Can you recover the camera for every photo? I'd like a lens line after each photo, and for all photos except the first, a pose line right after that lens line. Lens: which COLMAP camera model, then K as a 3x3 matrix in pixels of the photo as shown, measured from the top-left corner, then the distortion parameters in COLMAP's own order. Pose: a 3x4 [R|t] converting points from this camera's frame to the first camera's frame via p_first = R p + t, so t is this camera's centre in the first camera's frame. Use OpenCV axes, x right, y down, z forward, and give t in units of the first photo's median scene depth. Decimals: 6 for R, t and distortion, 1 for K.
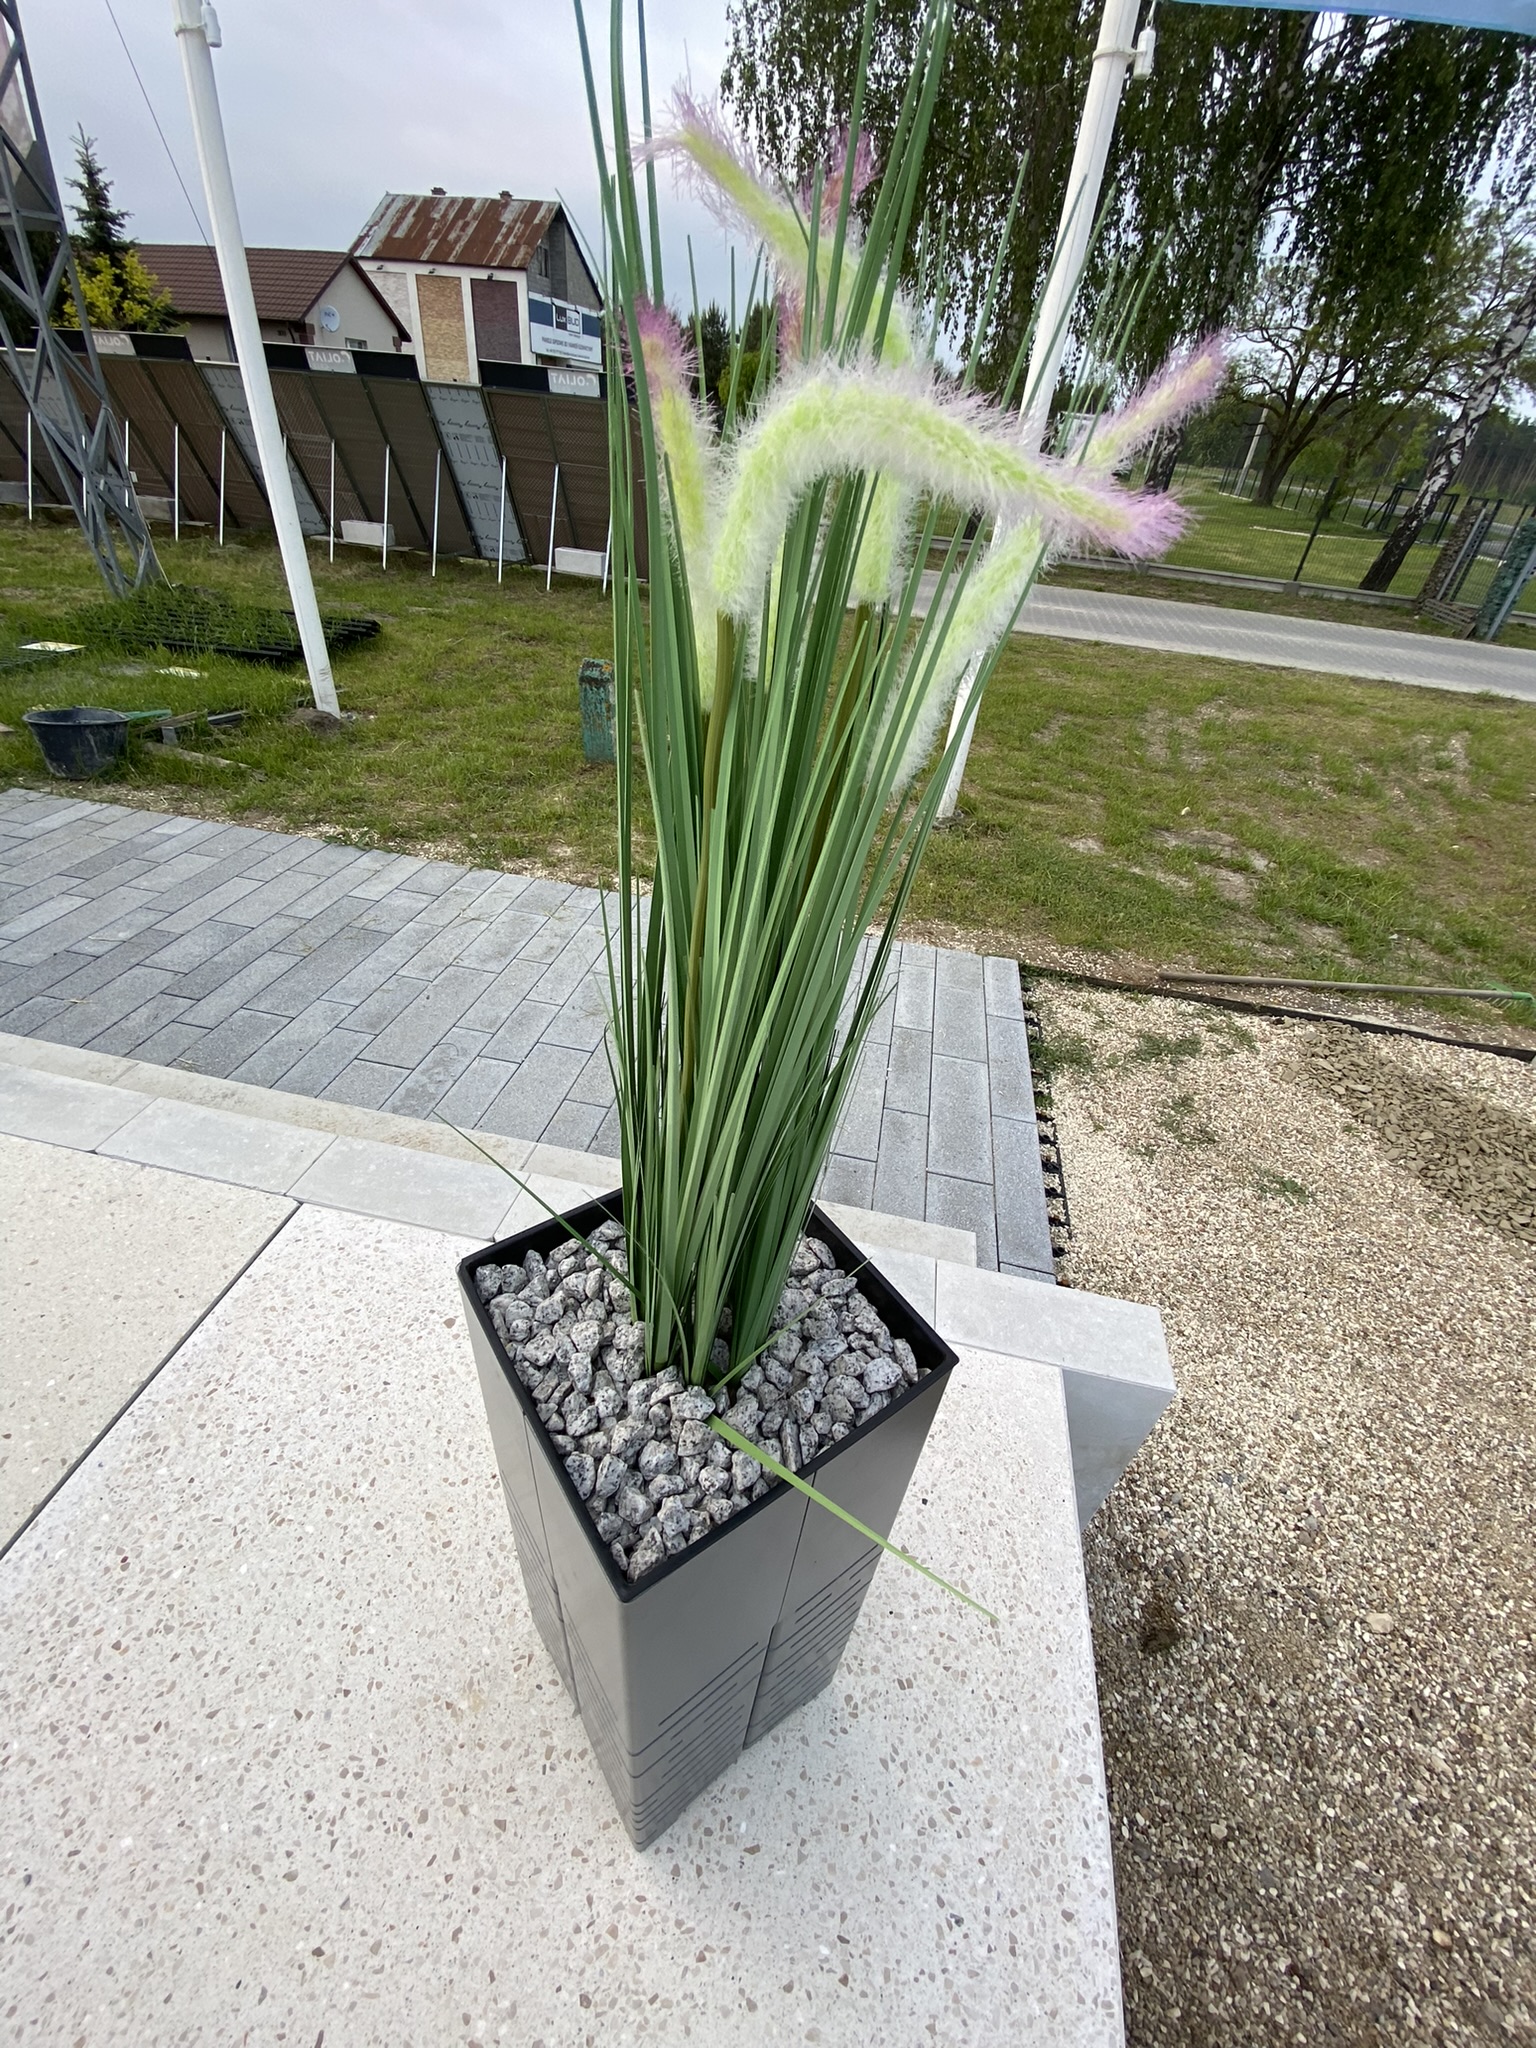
lens RADIAL K [[827.0, 0, 771.2], [0, 827.0, 1022.2], [0, 0, 1]] dist [0.016754, -0.019395]
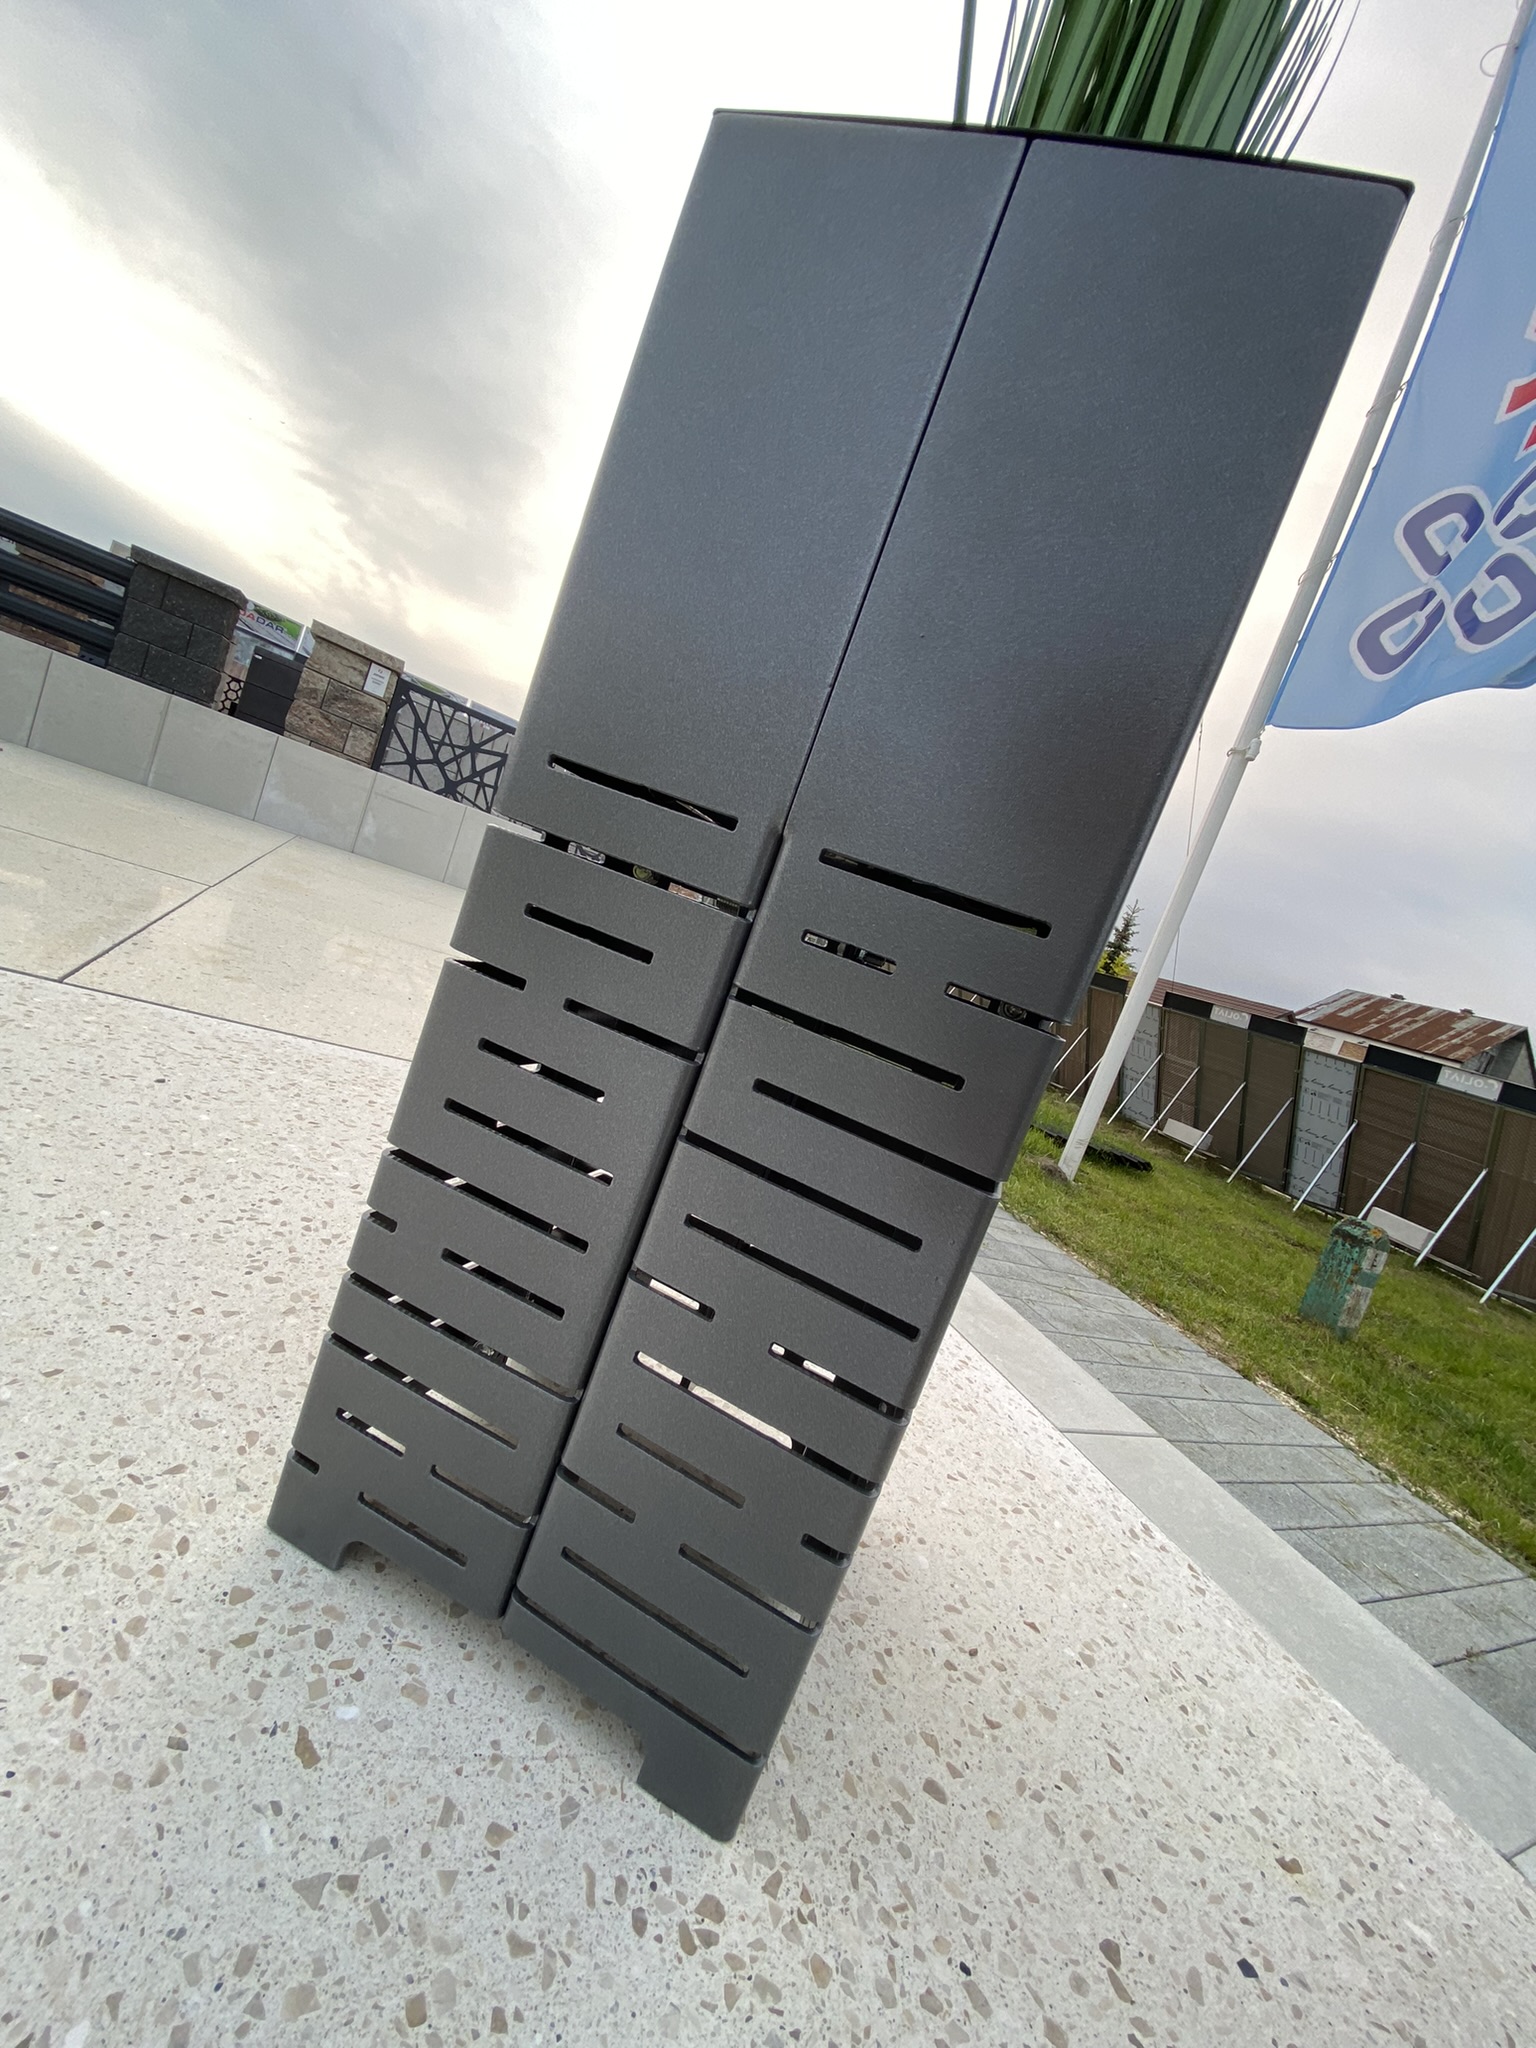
lens RADIAL K [[828.2, 0, 771.8], [0, 828.2, 1021.4], [0, 0, 1]] dist [0.015917, -0.018756]
pose [[0.584847, 0.218686, -0.781109, 0.283386], [-0.684422, 0.649868, -0.330511, 0.667819], [0.435339, 0.727906, 0.529747, 0.567180]]
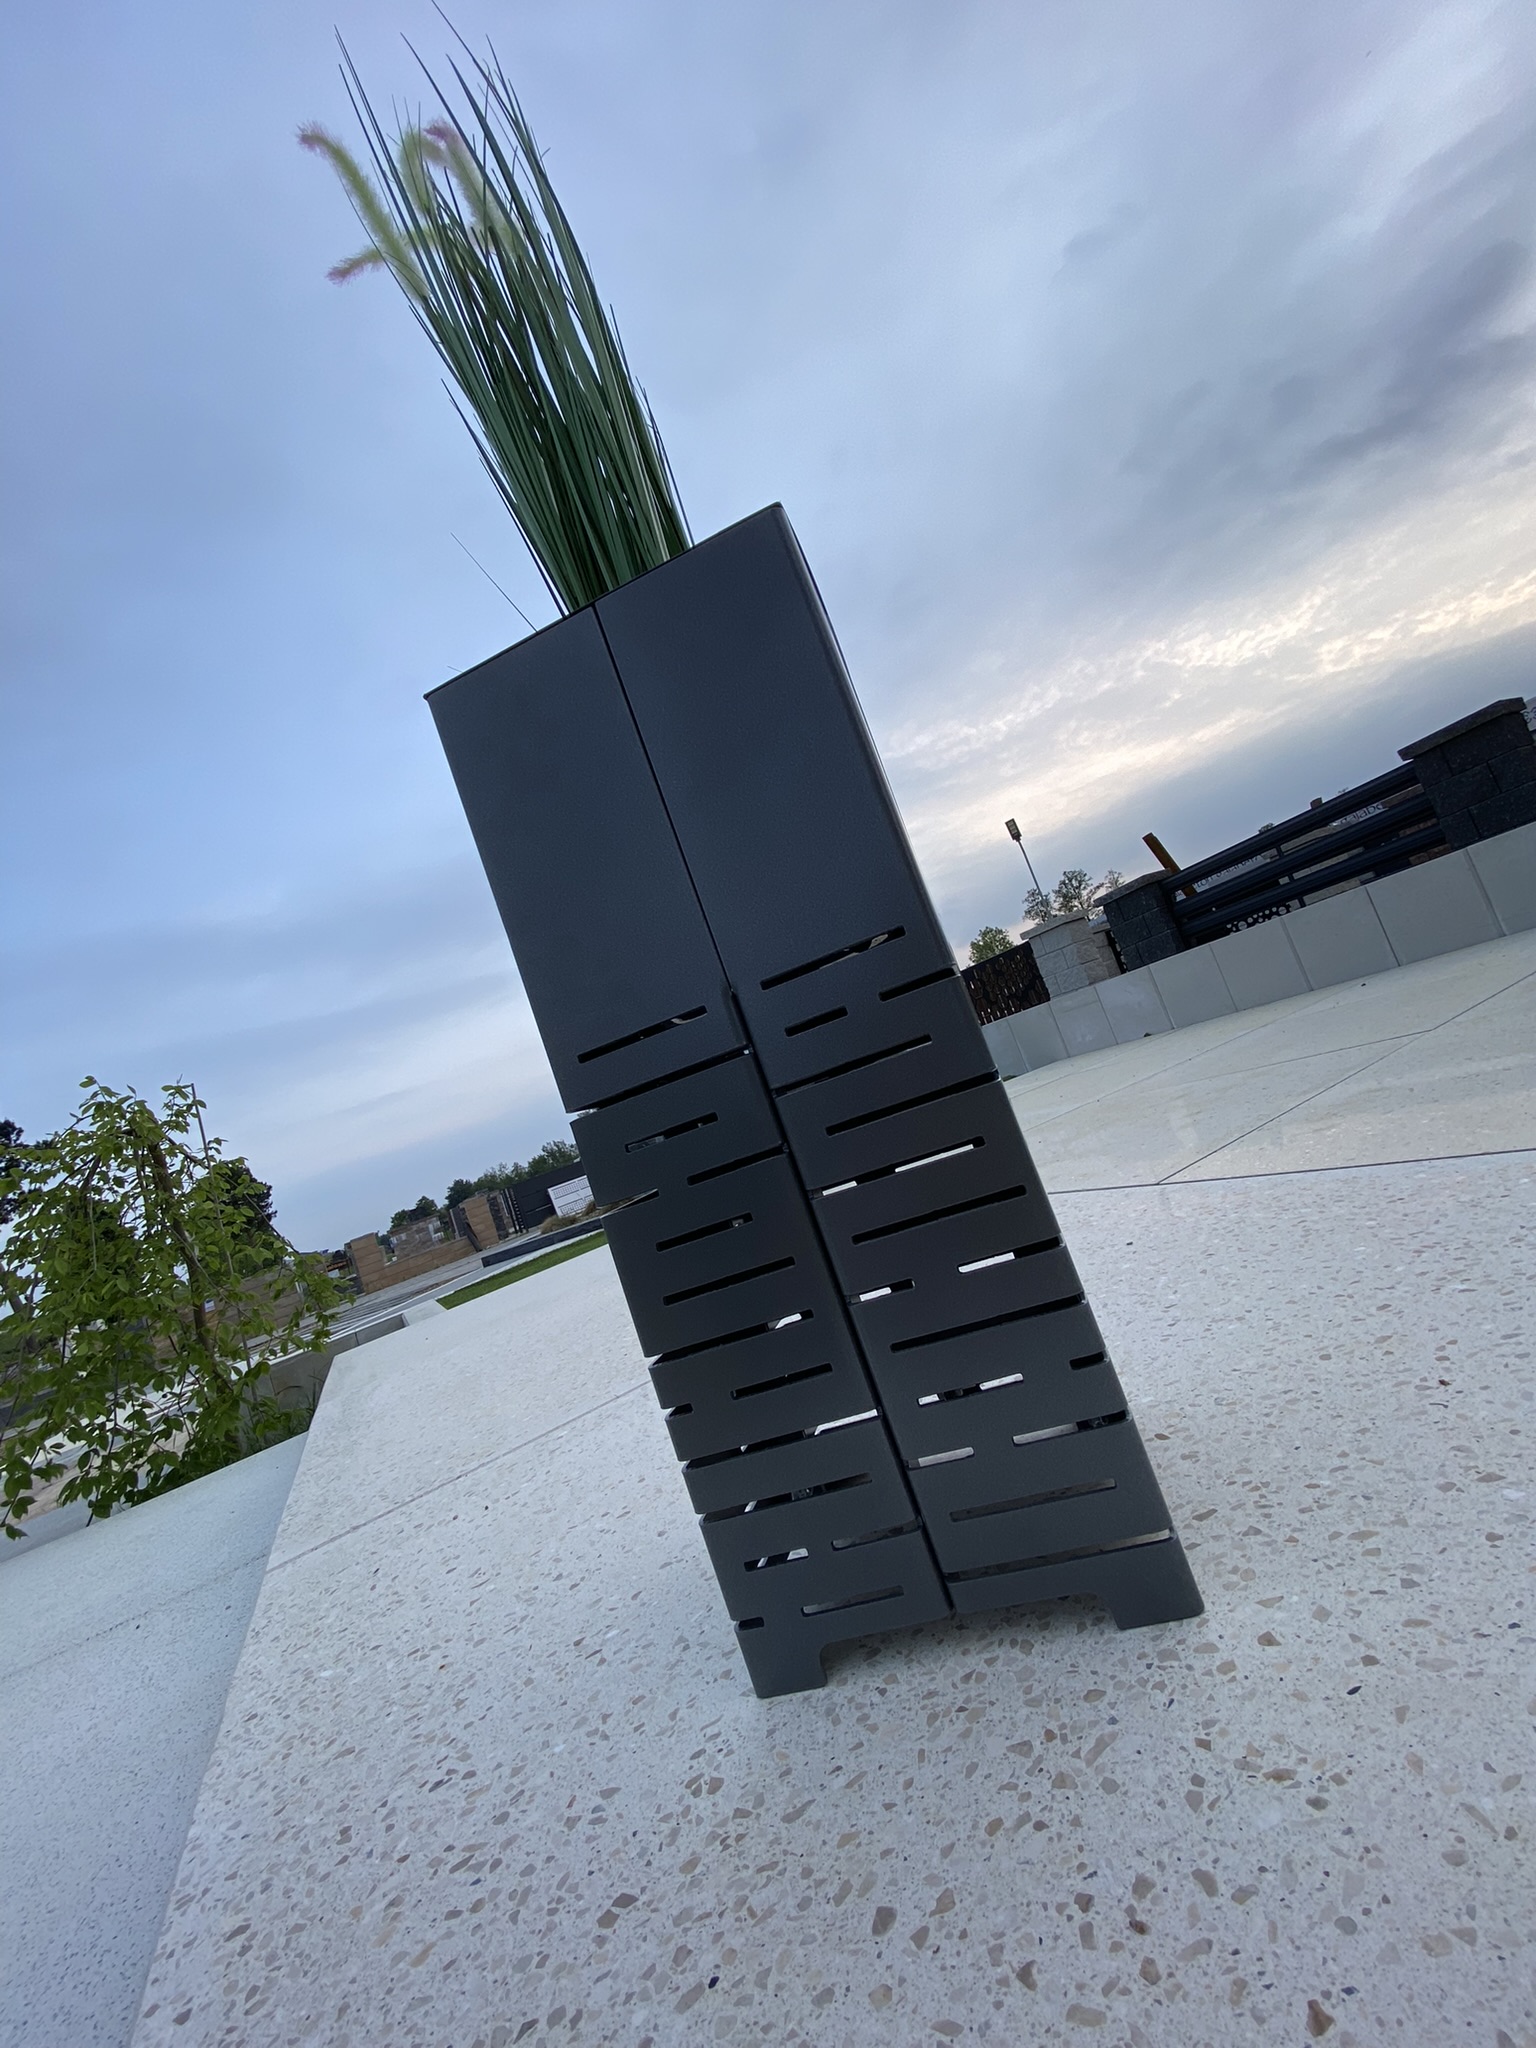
lens RADIAL K [[826.5, 0, 771.4], [0, 826.5, 1021.9], [0, 0, 1]] dist [0.017113, -0.019240]
pose [[-0.771303, 0.116661, -0.625685, 0.300038], [-0.120057, 0.938743, 0.323030, 0.269194], [0.625043, 0.324272, -0.710049, 1.188105]]
